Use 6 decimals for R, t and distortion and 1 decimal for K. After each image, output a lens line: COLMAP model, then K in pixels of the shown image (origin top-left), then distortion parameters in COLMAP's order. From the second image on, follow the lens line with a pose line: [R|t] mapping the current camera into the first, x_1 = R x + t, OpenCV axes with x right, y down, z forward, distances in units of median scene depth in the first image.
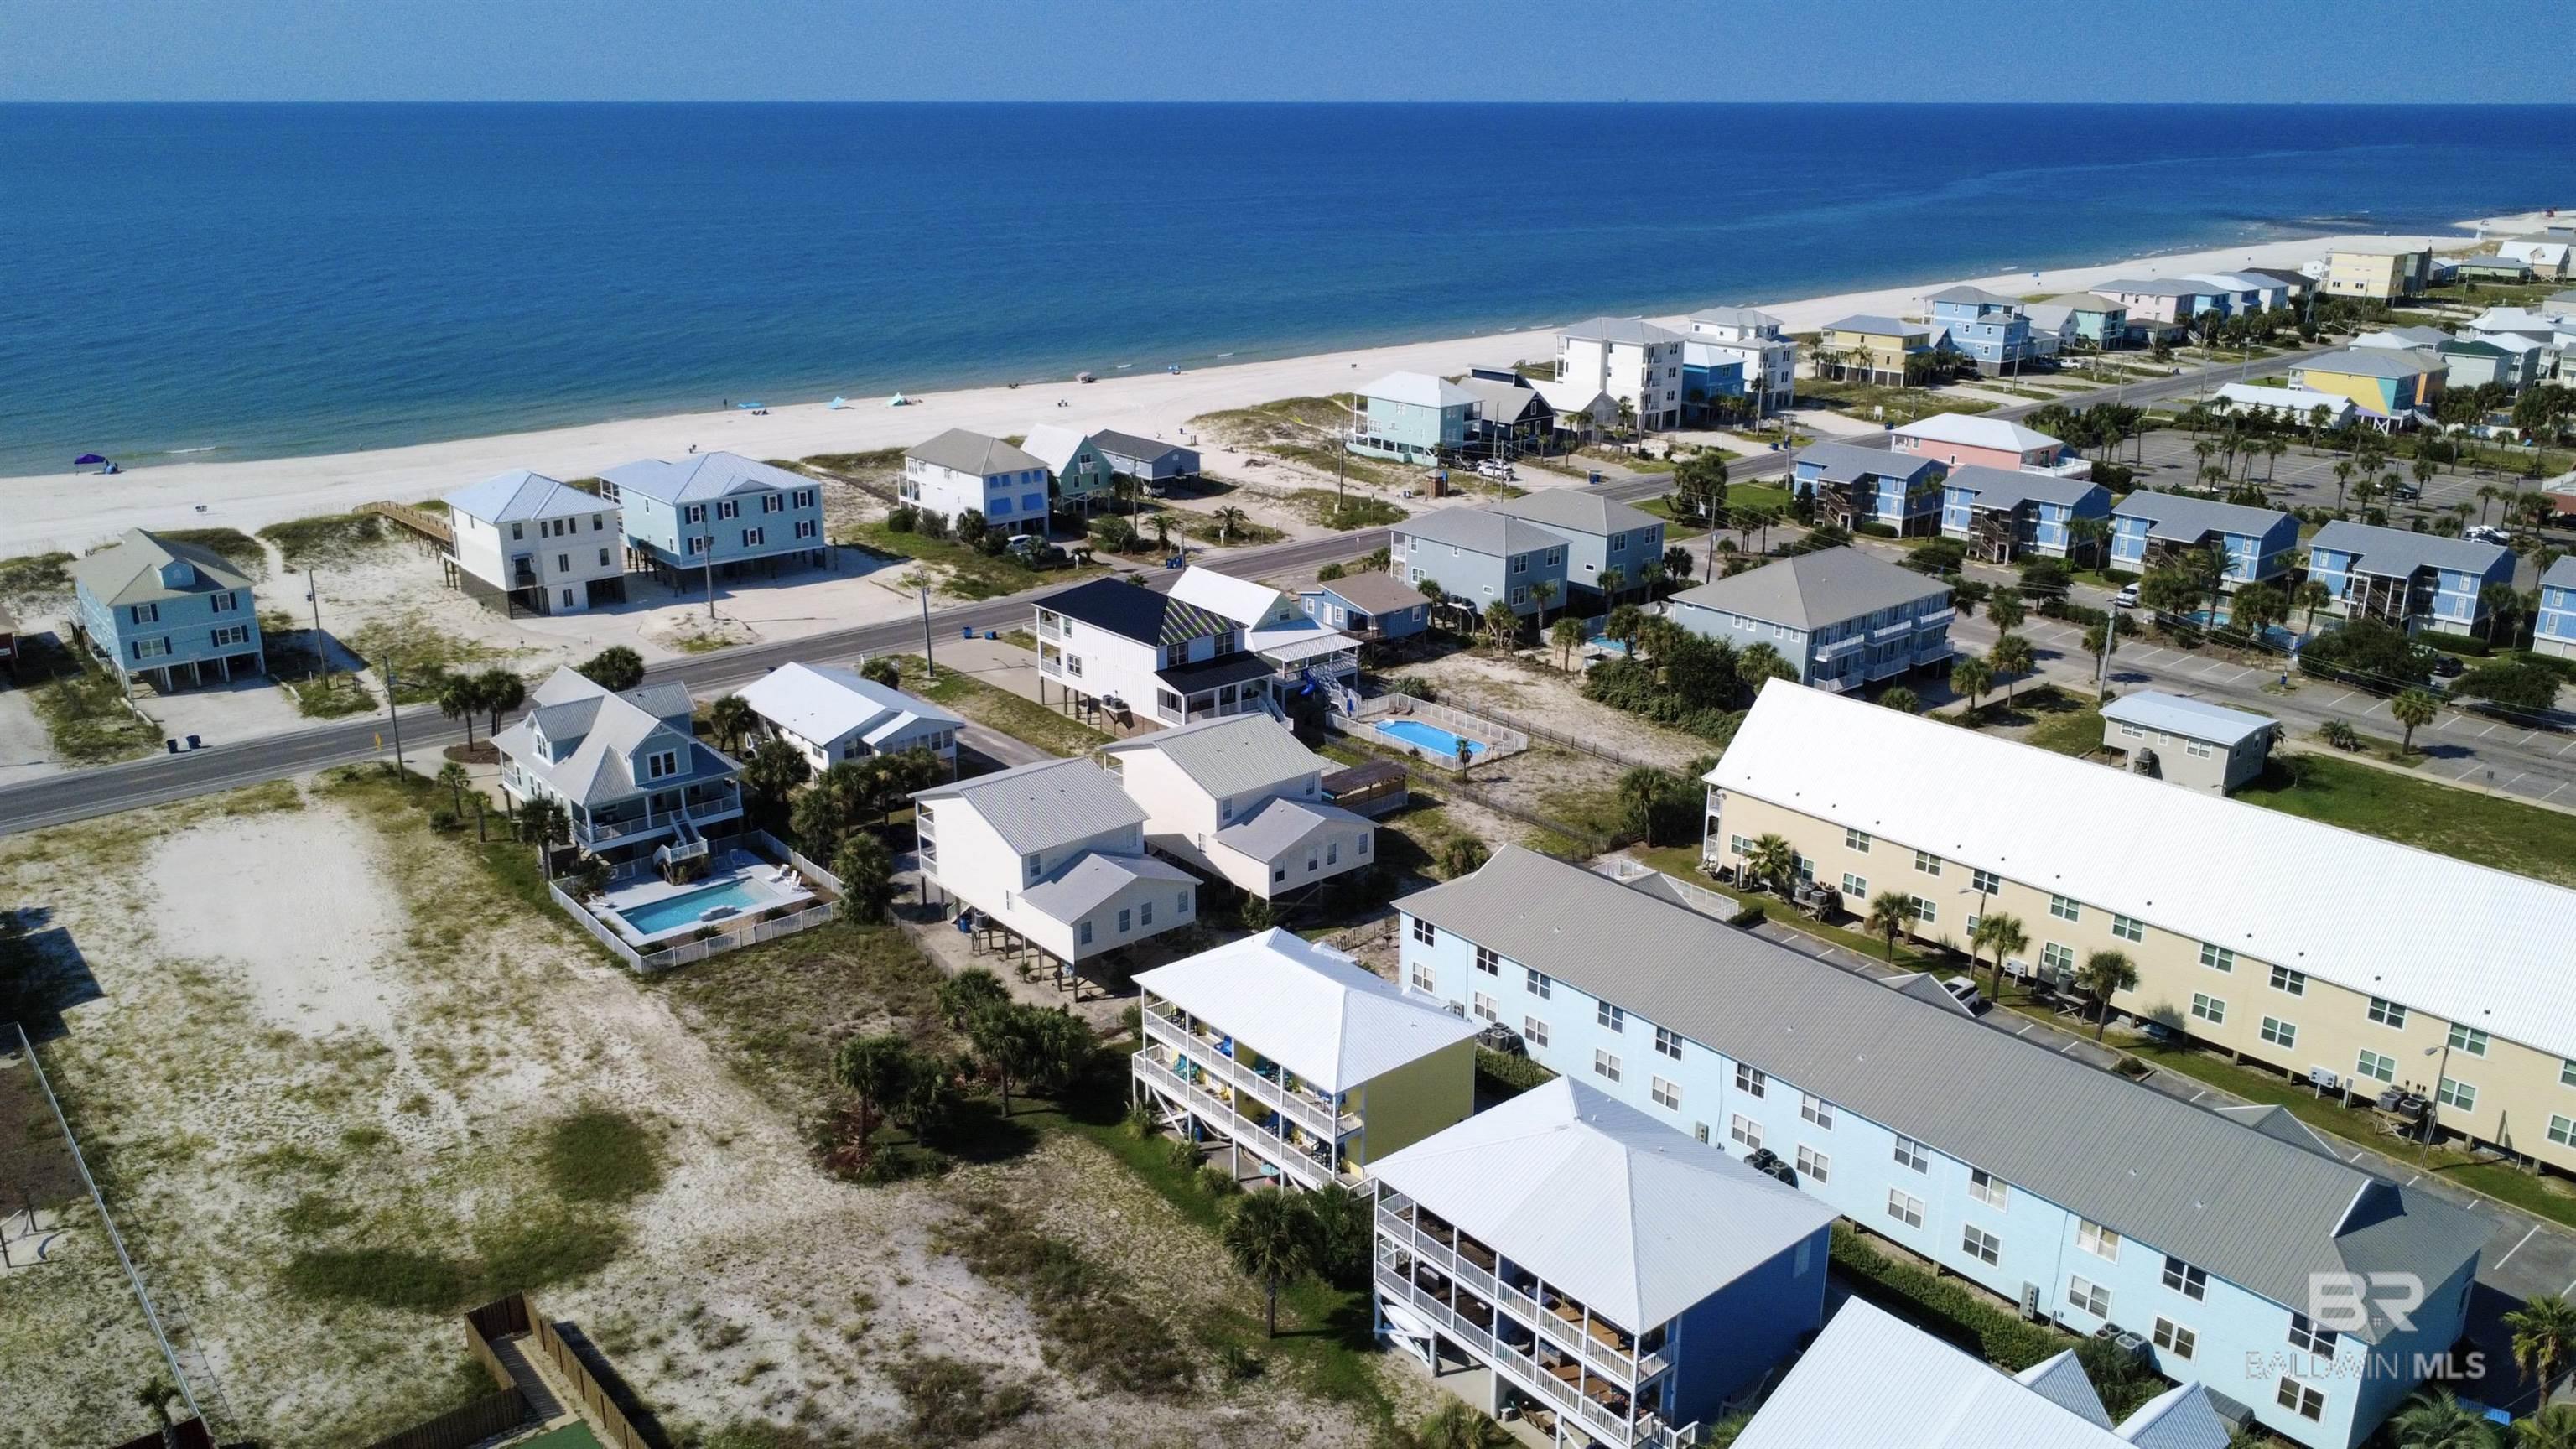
lens RADIAL K [[1909.9, 0, 1278.5], [0, 1909.9, 722.2], [0, 0, 1]] dist [0.003768, -0.004743]
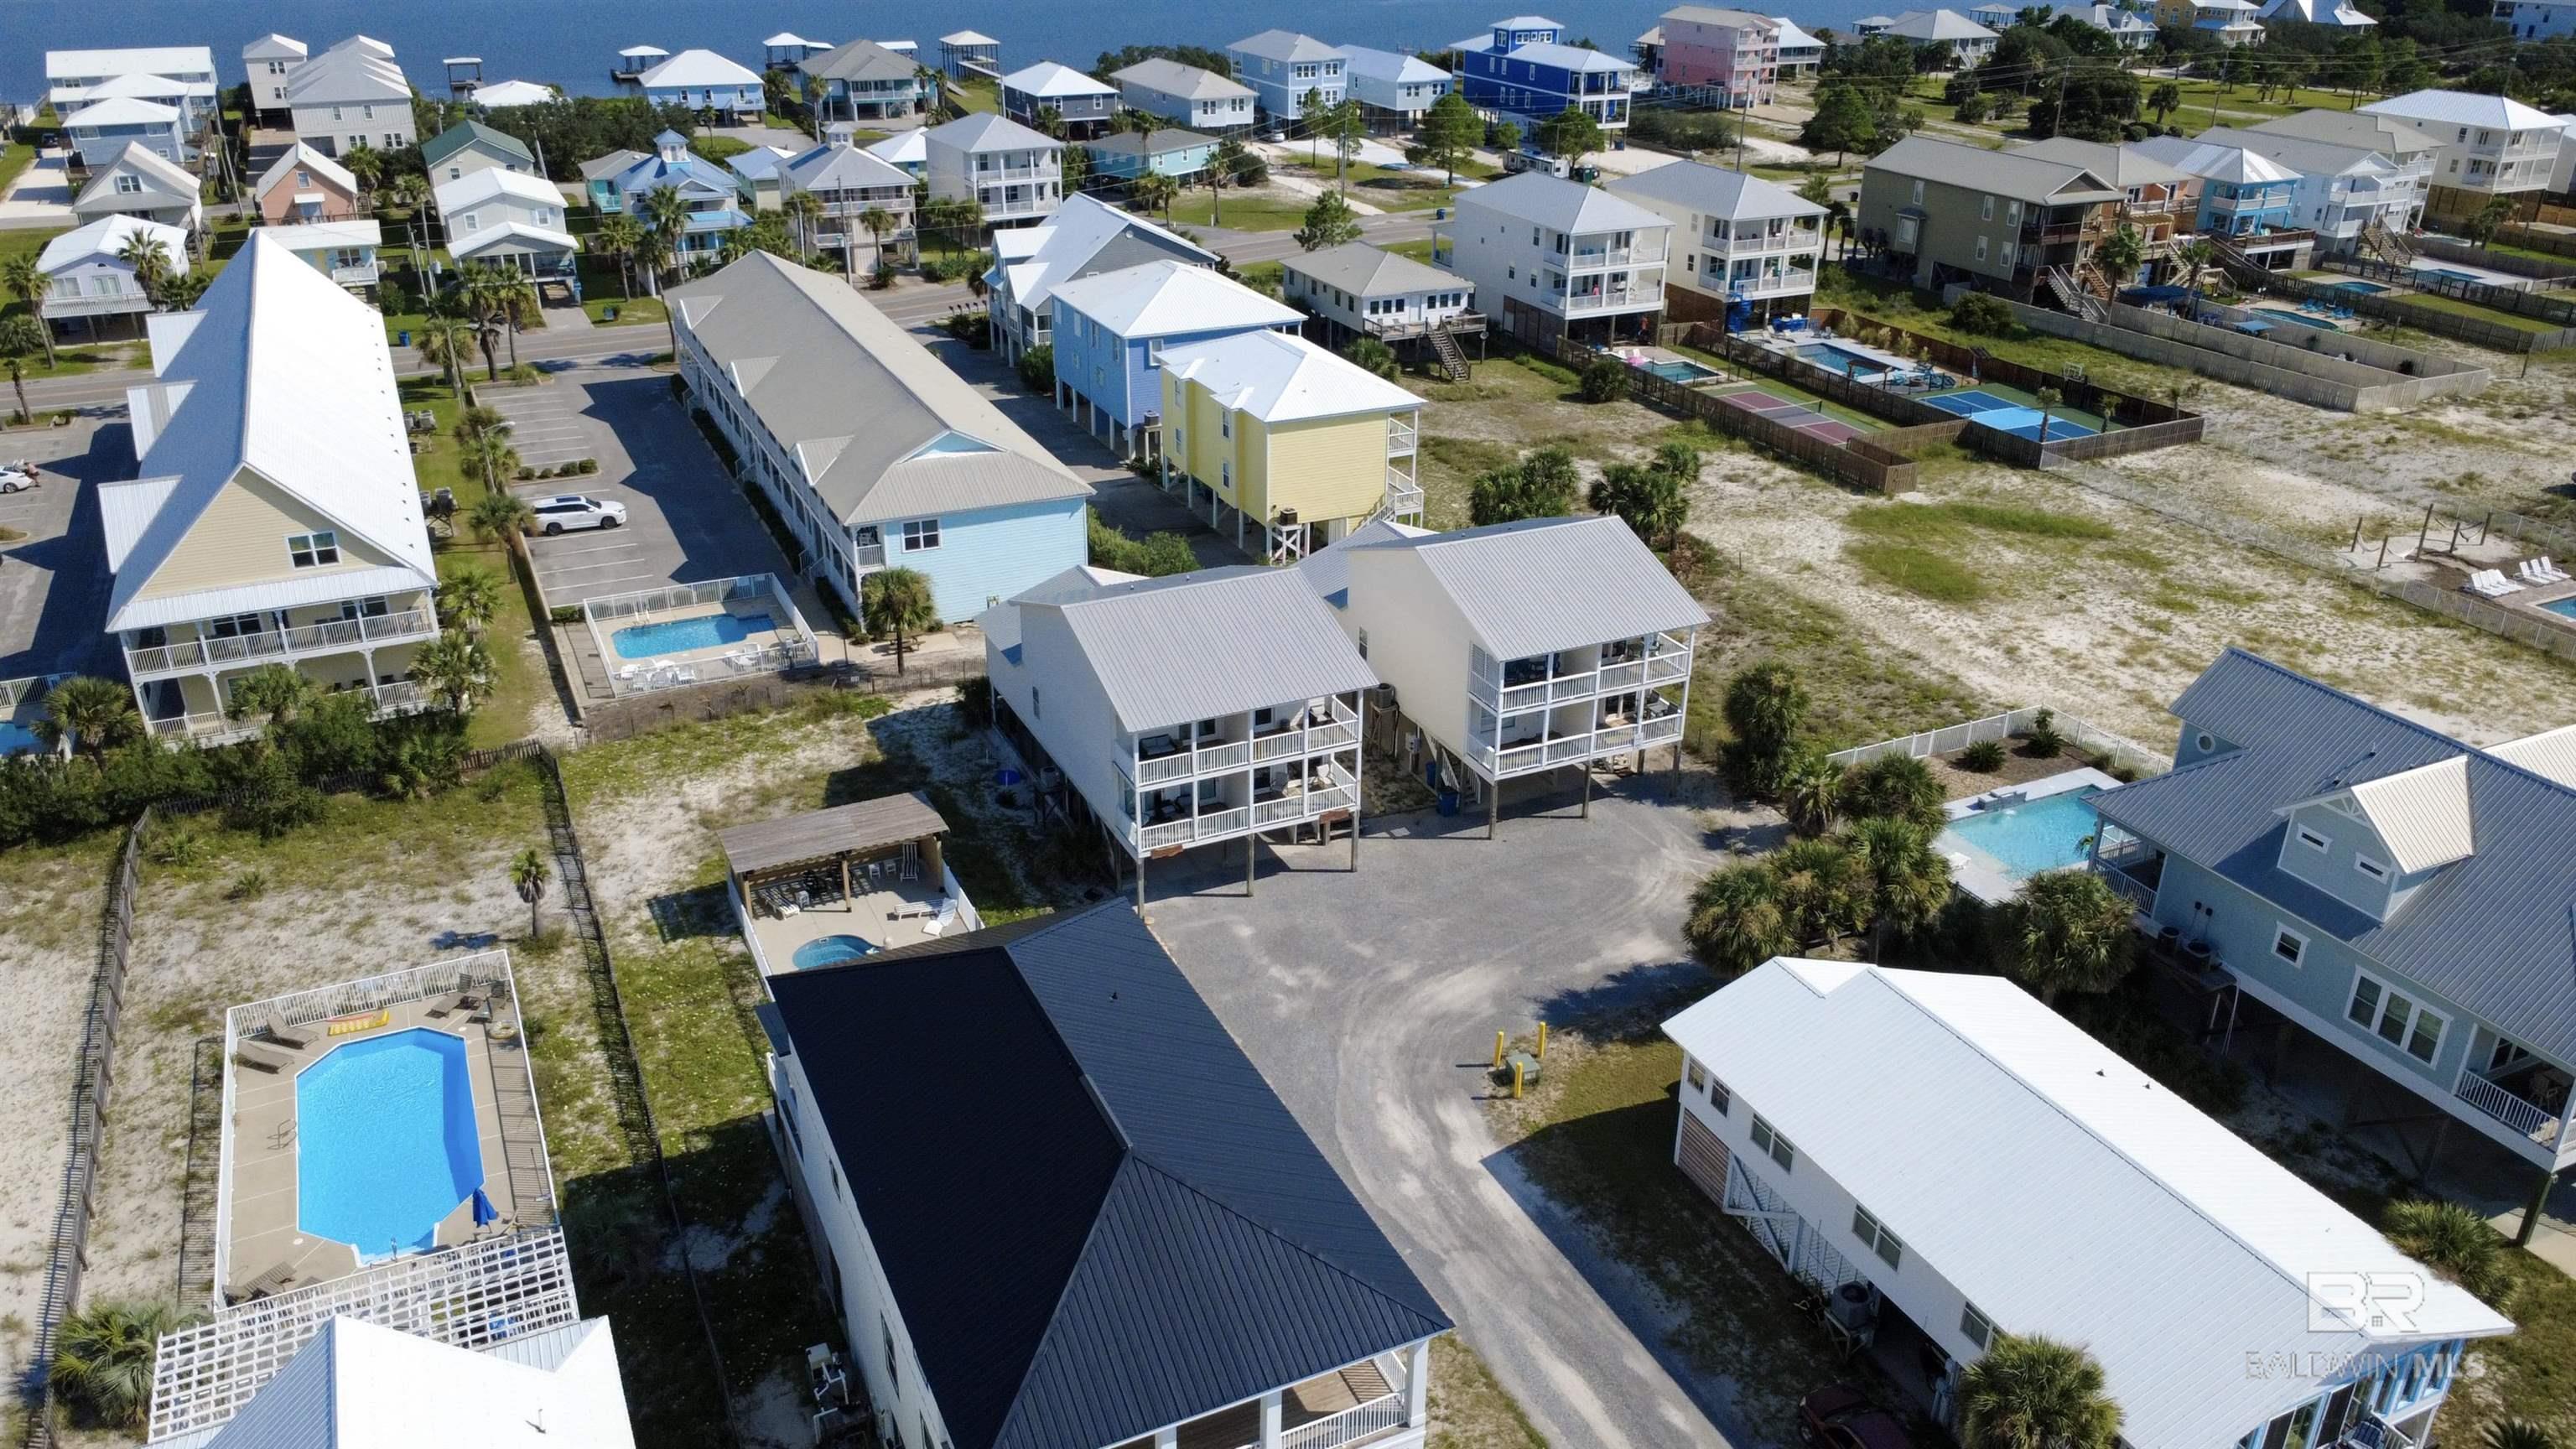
lens RADIAL K [[1883.7, 0, 1292.2], [0, 1883.7, 724.4], [0, 0, 1]] dist [0.004726, -0.007831]
pose [[-0.968555, -0.112536, 0.221894, -0.161184], [0.070275, 0.731798, 0.677889, -0.283365], [-0.238669, 0.672166, -0.700878, 1.176204]]
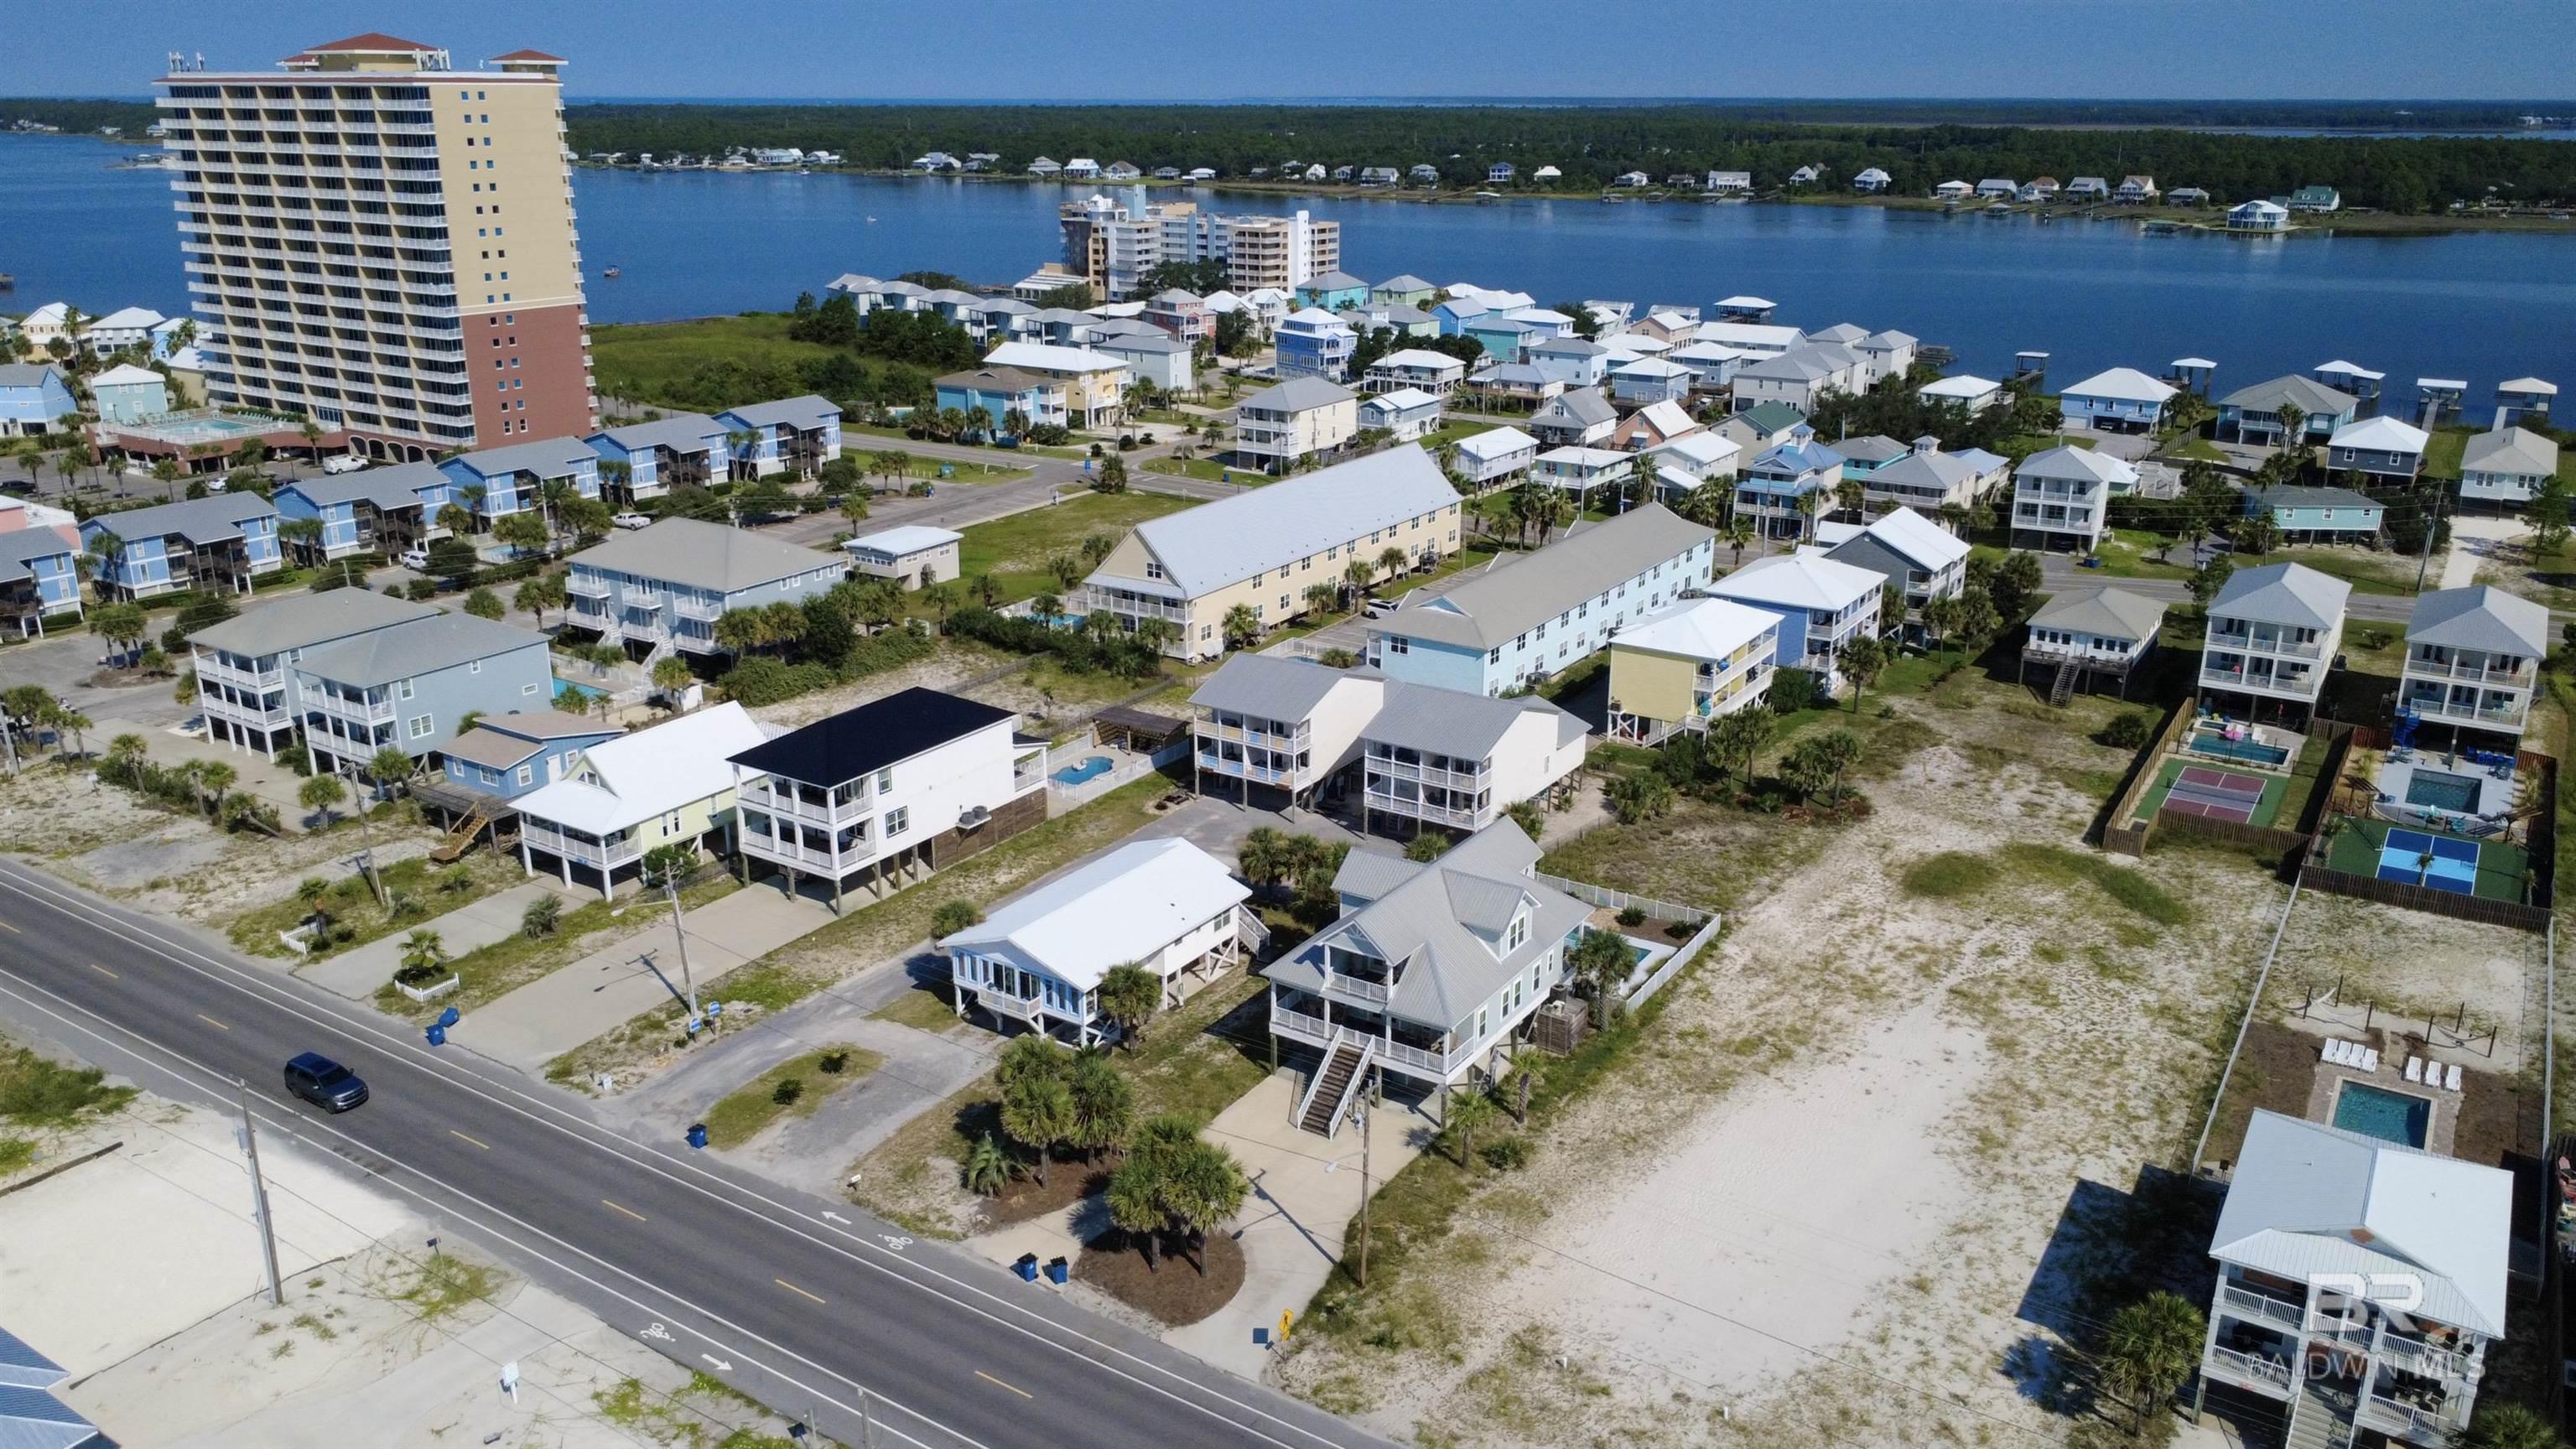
lens RADIAL K [[1909.9, 0, 1278.5], [0, 1909.9, 722.2], [0, 0, 1]] dist [0.003768, -0.004743]
pose [[-0.290955, -0.299905, 0.908516, -0.884792], [0.296191, 0.874711, 0.383602, -0.331899], [-0.909734, 0.380706, -0.165673, 1.009044]]
